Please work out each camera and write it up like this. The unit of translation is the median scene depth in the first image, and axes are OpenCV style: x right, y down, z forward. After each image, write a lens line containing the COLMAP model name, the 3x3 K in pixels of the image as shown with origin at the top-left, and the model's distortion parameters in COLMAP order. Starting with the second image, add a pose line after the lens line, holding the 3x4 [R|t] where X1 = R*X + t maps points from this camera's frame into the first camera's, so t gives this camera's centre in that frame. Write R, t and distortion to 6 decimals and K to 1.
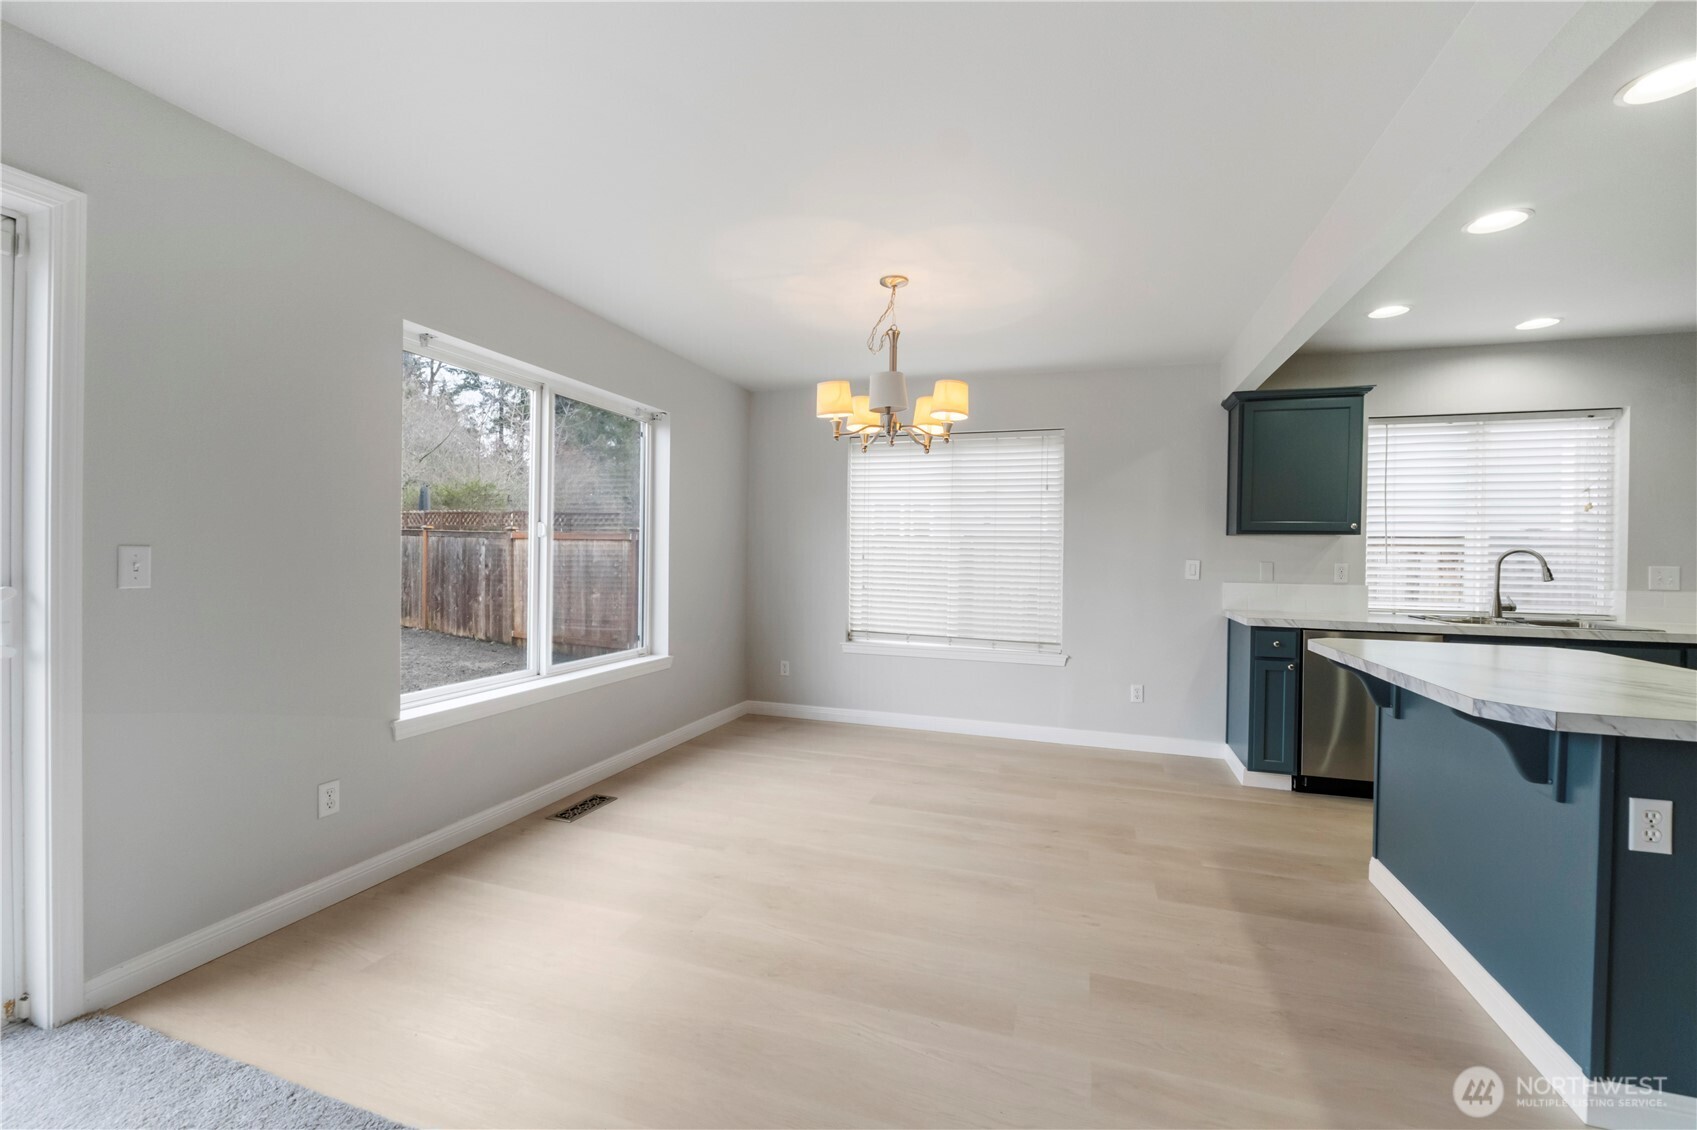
lens RADIAL K [[709.6, 0, 853.2], [0, 709.6, 557.6], [0, 0, 1]] dist [-0.007017, -0.000857]
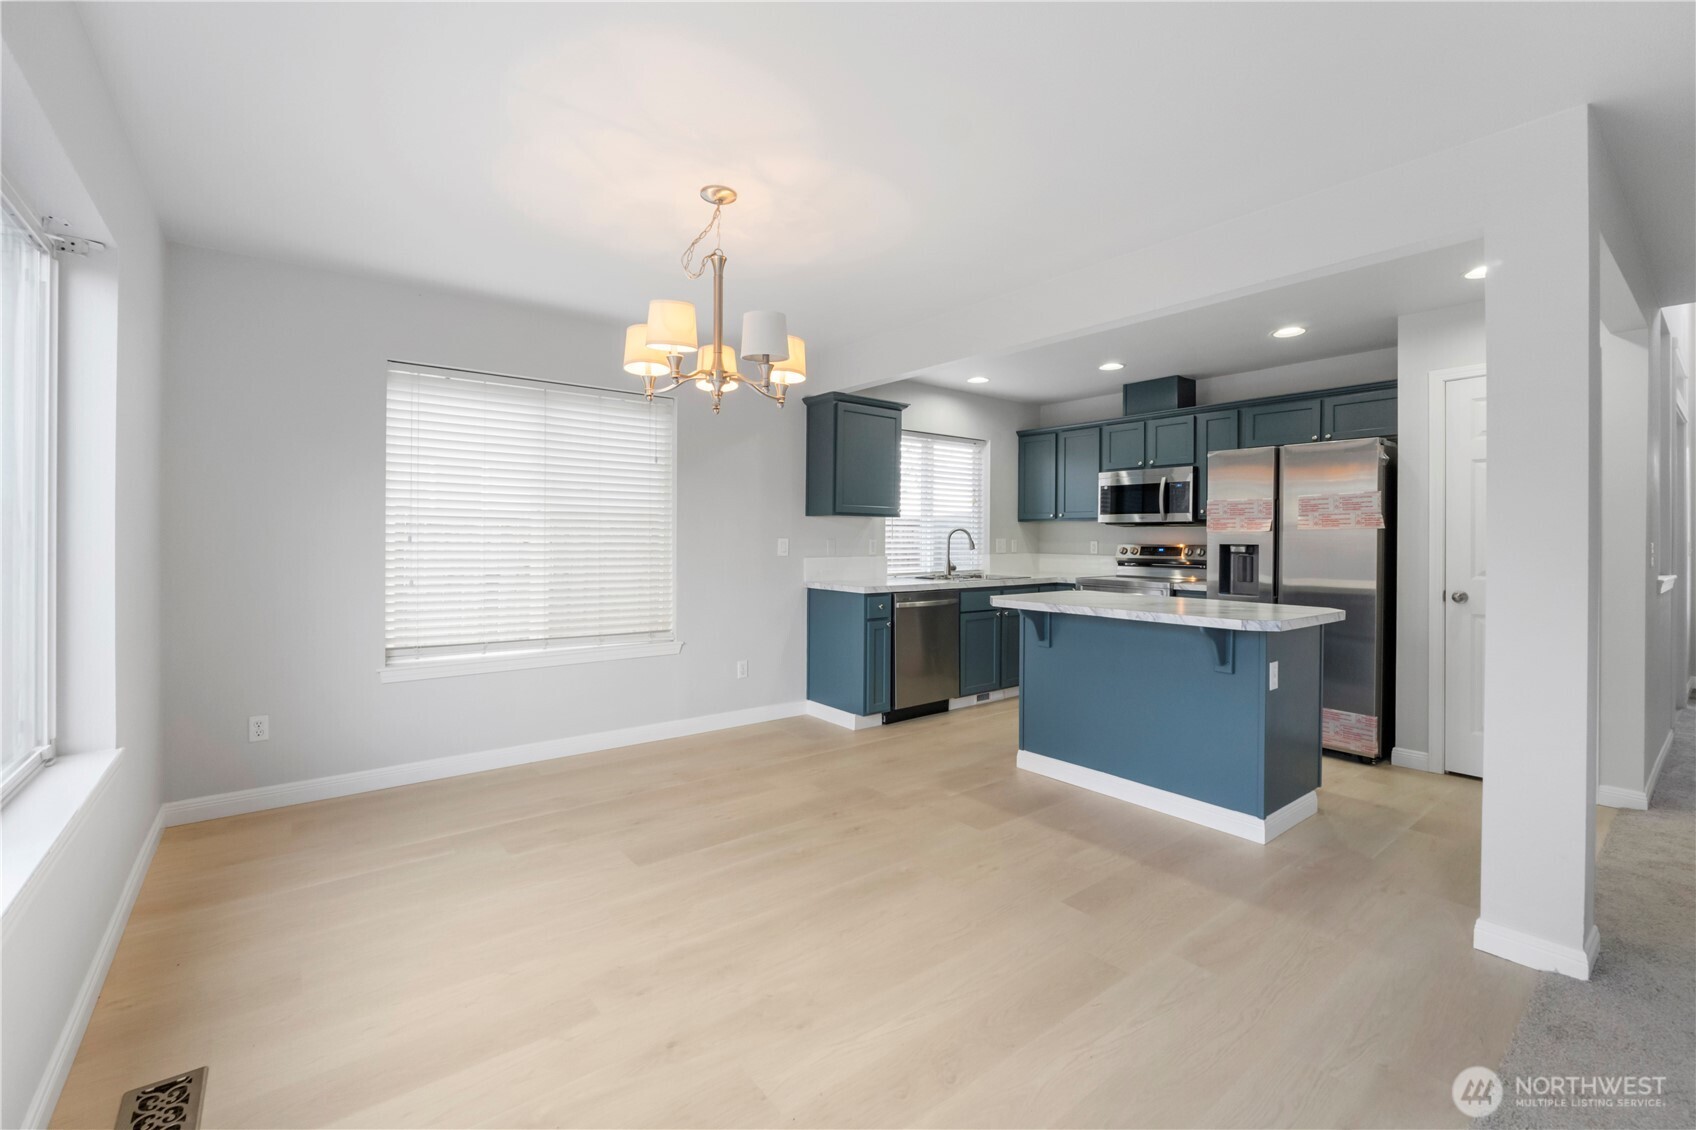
lens RADIAL K [[709.2, 0, 856.6], [0, 709.2, 539.5], [0, 0, 1]] dist [-0.007017, -0.000857]
pose [[0.550182, -0.013126, 0.834941, -0.407952], [0.007200, 0.999914, 0.010976, -0.006116], [-0.835014, -0.000027, 0.550229, 0.336414]]
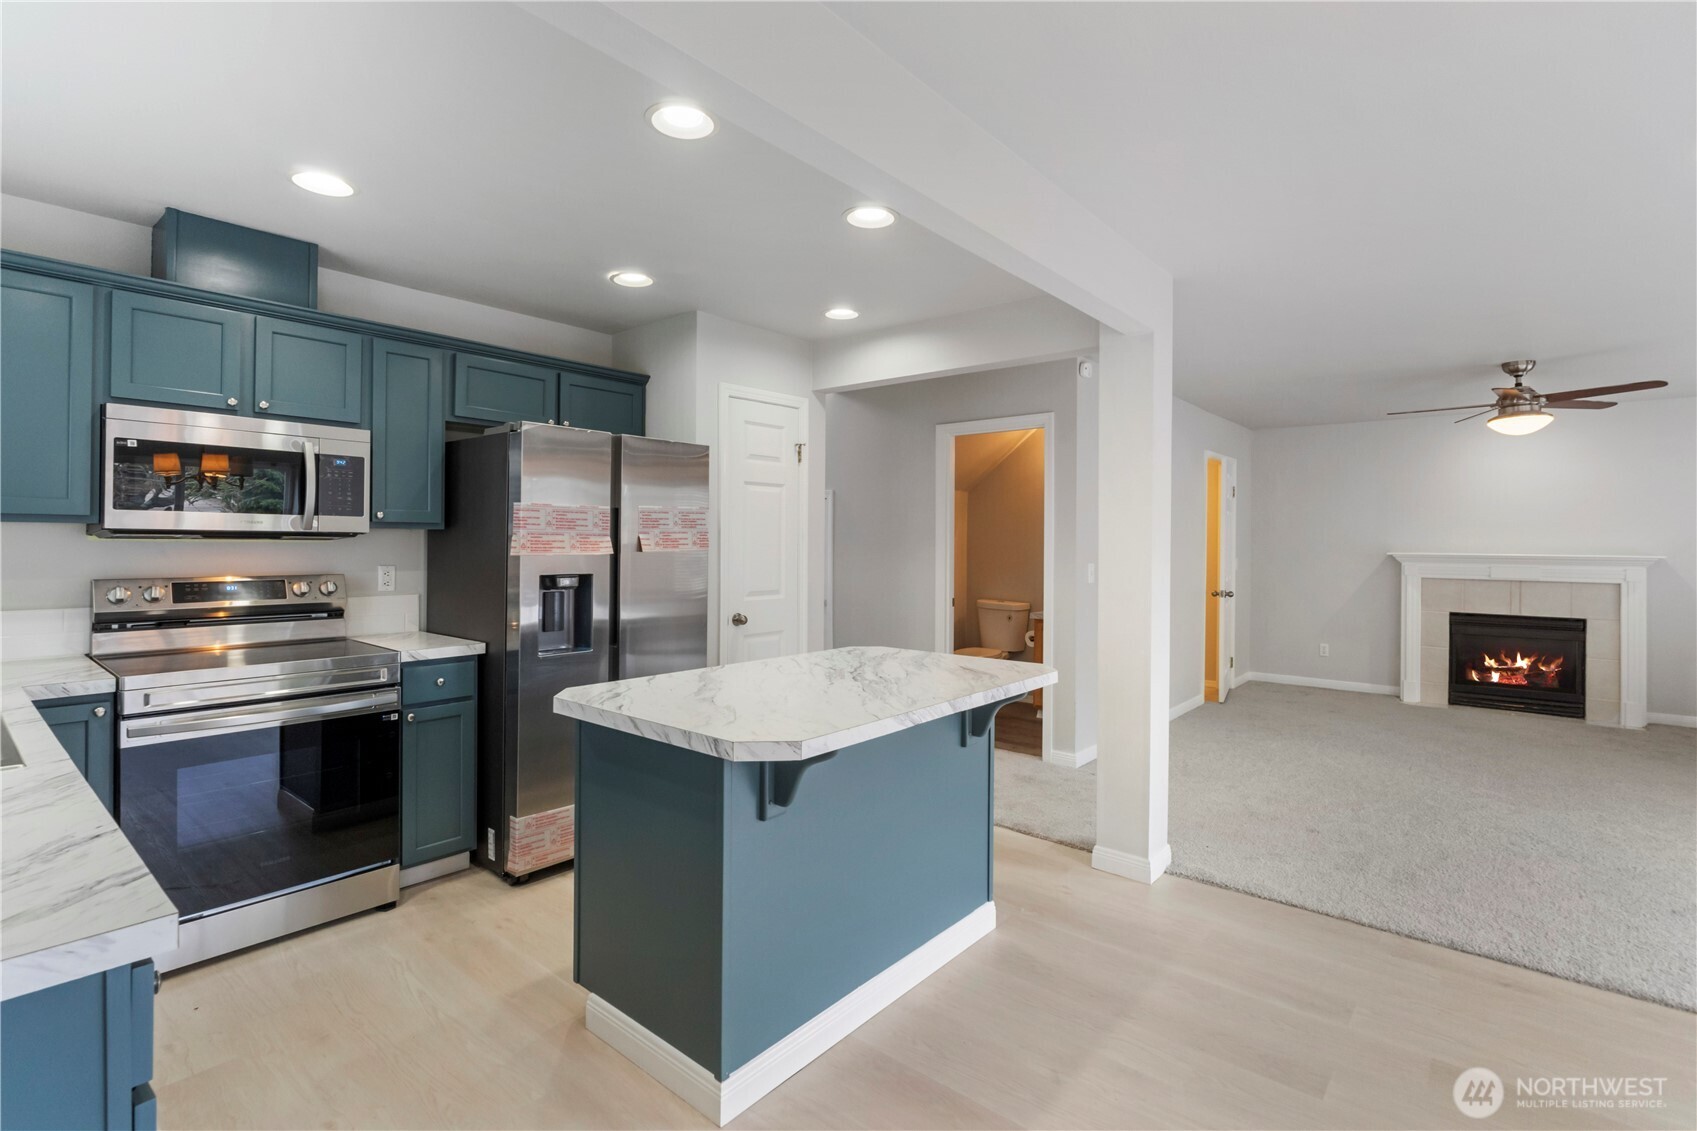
lens RADIAL K [[795.4, 0, 838.6], [0, 795.4, 552.8], [0, 0, 1]] dist [-0.001582, 0.000092]
pose [[-0.920930, -0.025655, 0.388884, 0.267490], [-0.017925, 0.999563, 0.023495, -0.027277], [-0.389317, 0.014666, -0.920987, 1.064788]]
